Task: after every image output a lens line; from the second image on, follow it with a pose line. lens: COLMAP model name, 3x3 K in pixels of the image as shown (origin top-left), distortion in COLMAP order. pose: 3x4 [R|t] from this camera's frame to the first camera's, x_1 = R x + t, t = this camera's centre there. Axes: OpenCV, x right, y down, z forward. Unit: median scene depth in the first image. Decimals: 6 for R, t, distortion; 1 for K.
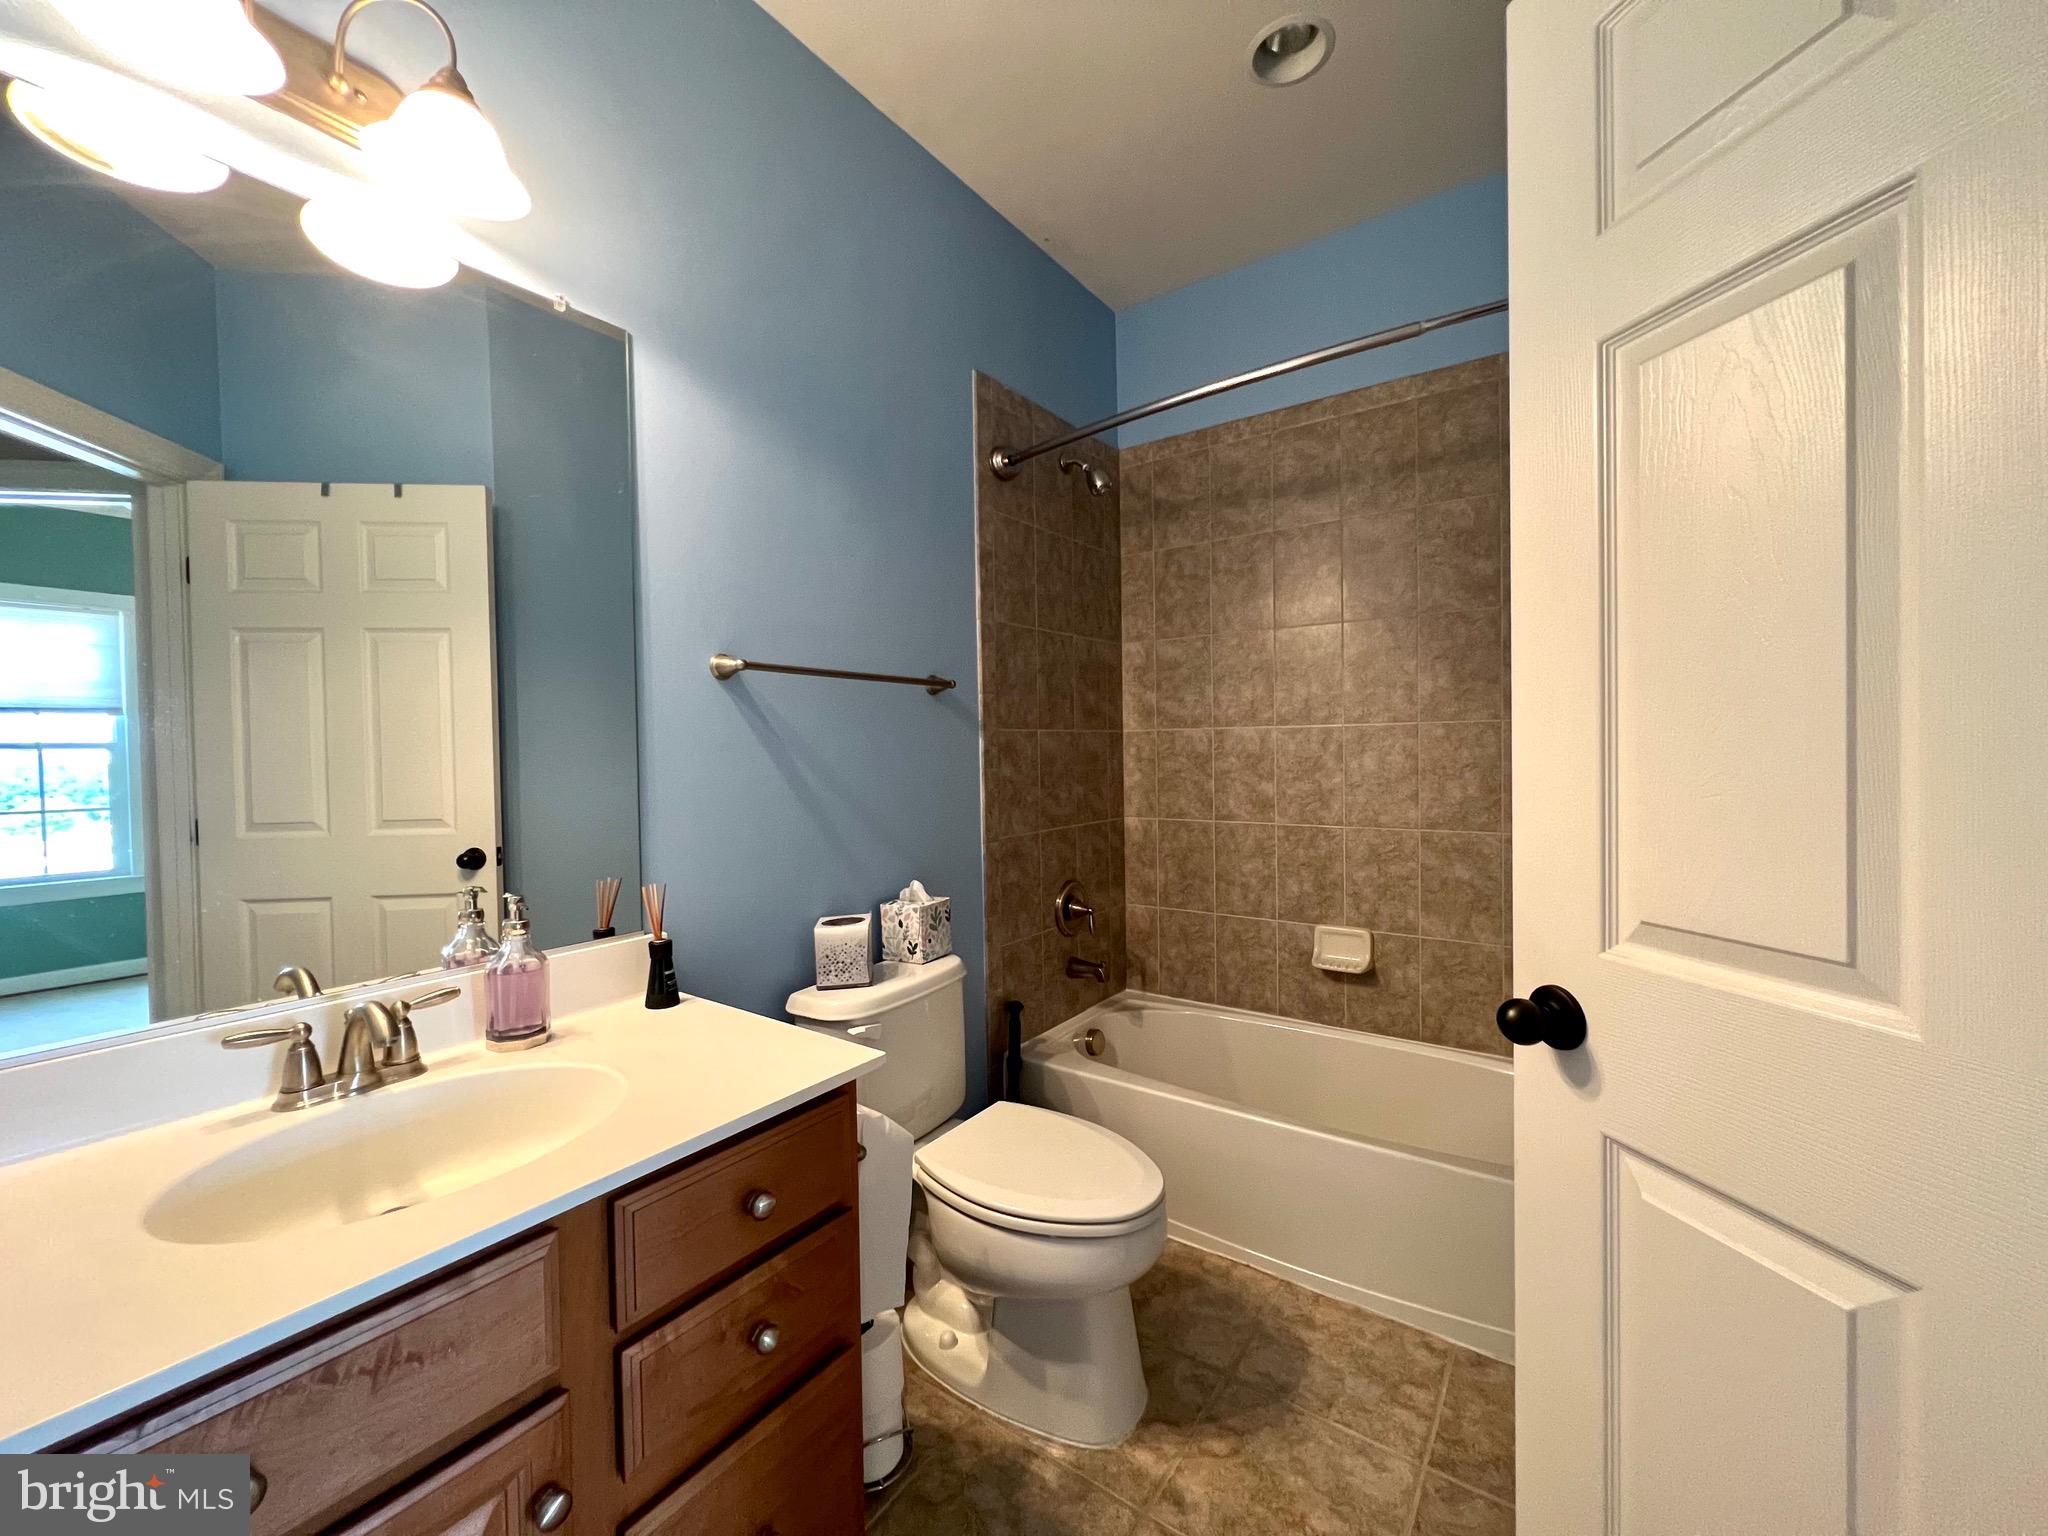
lens RADIAL K [[813.9, 0, 1022.3], [0, 813.9, 762.5], [0, 0, 1]] dist [-0.001621, 0.000226]
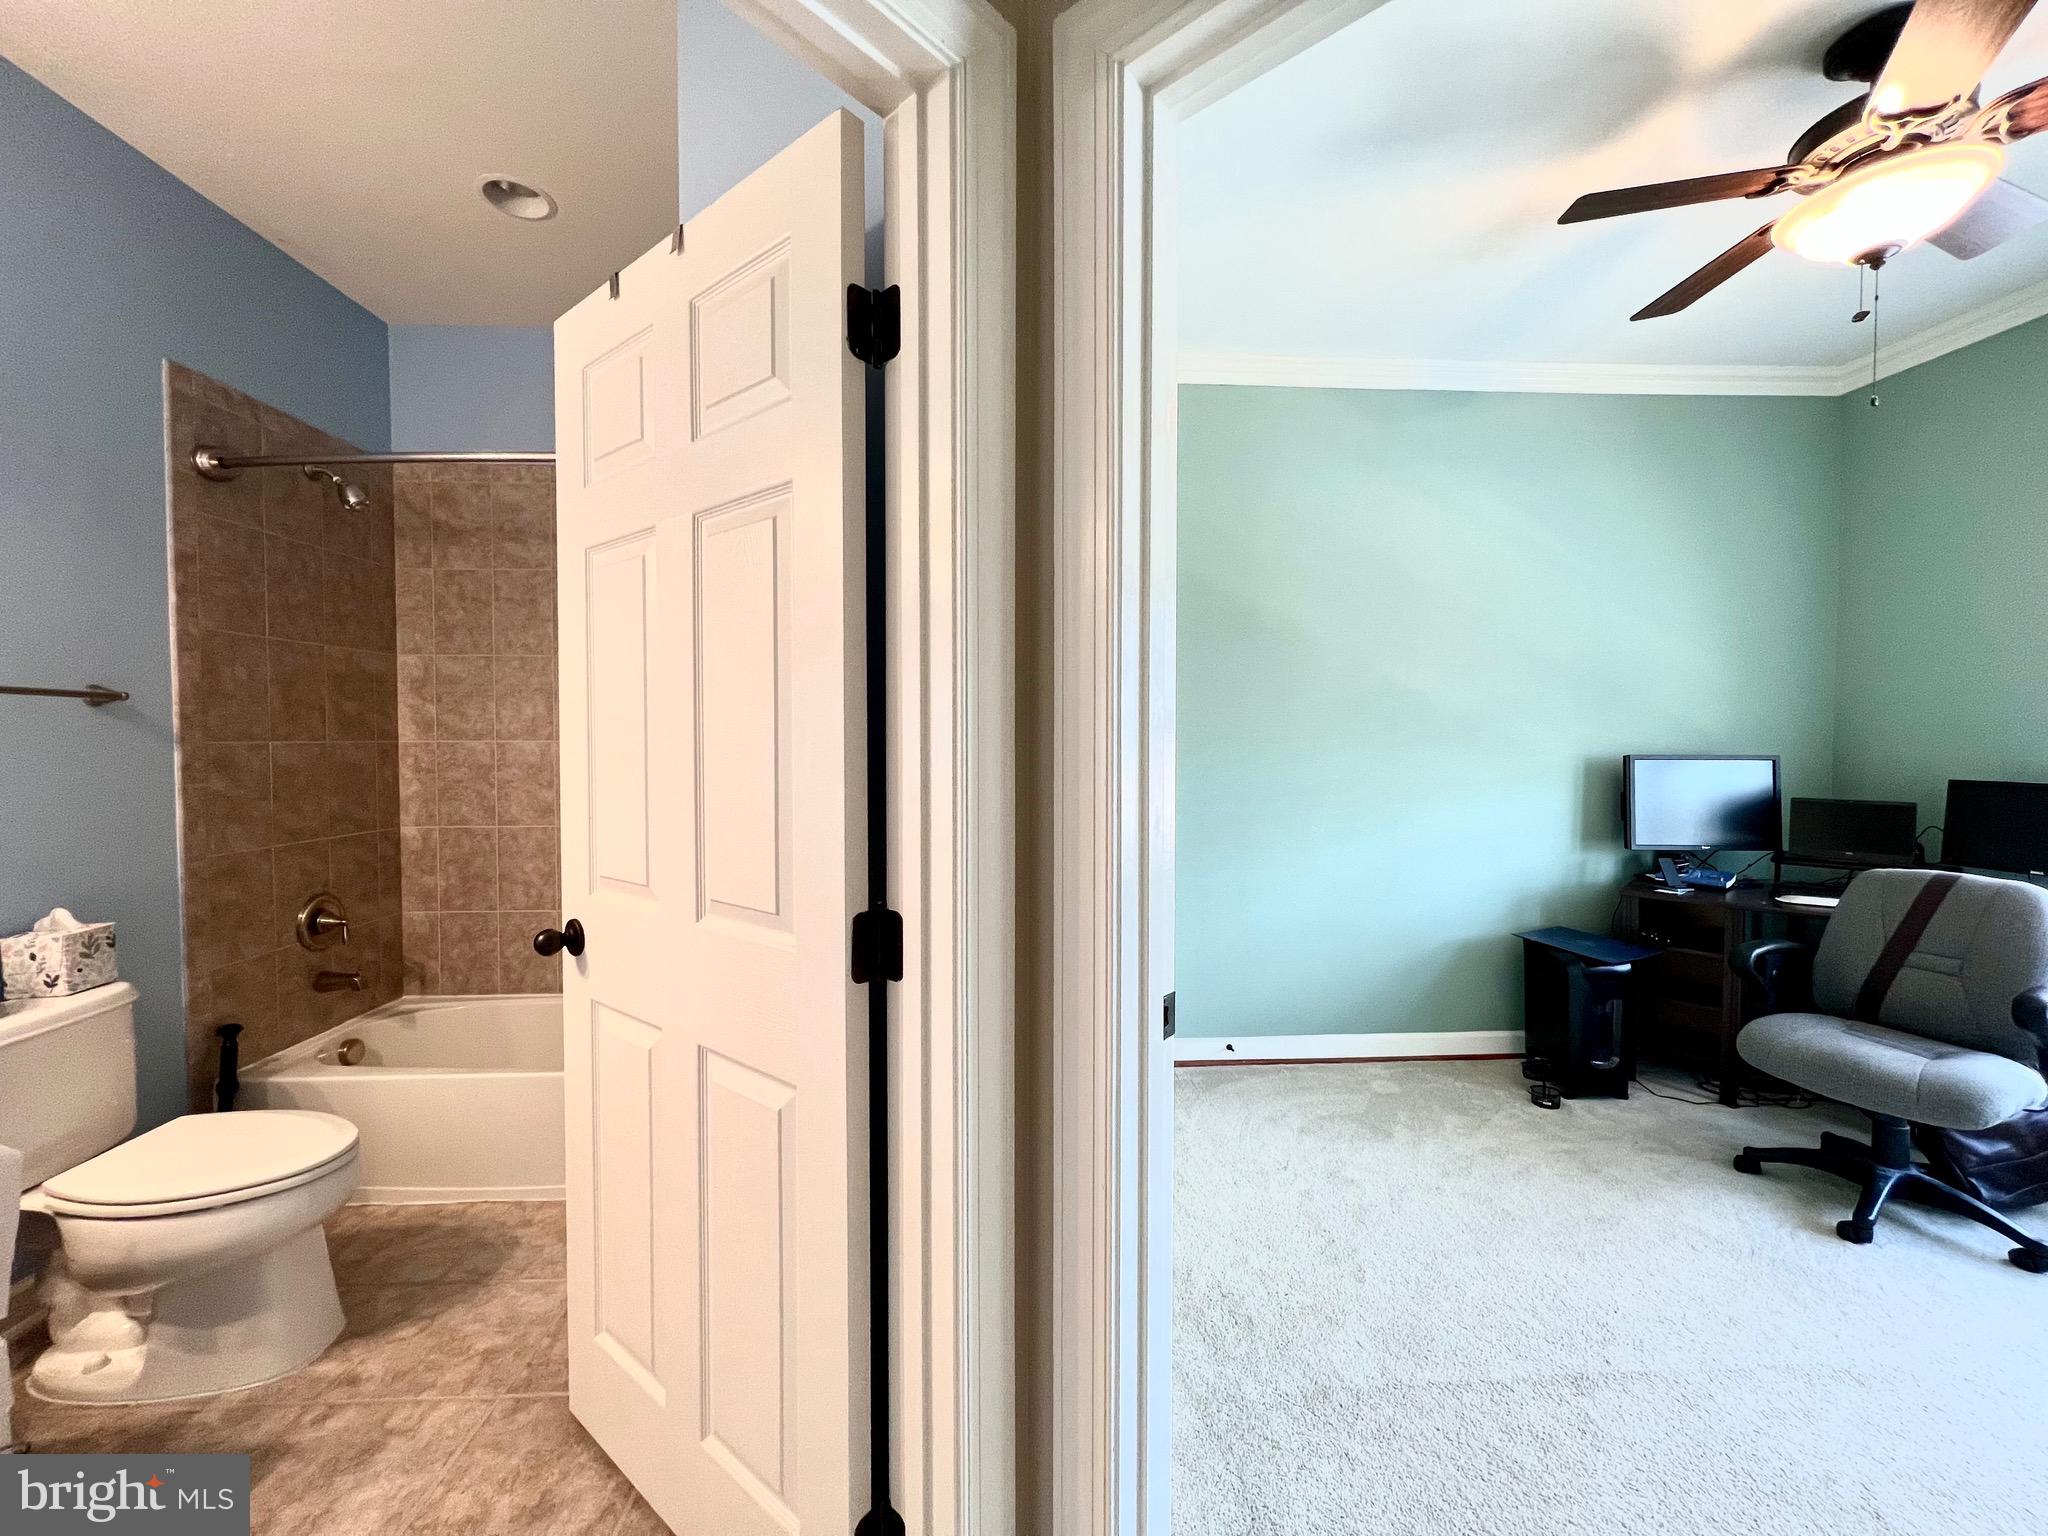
lens RADIAL K [[813.9, 0, 1021.3], [0, 813.9, 762.1], [0, 0, 1]] dist [-0.001621, 0.000226]
pose [[0.782712, -0.002227, 0.622381, 0.126216], [0.000691, 0.999996, 0.002709, -0.019660], [-0.622384, -0.001691, 0.782710, -0.340945]]
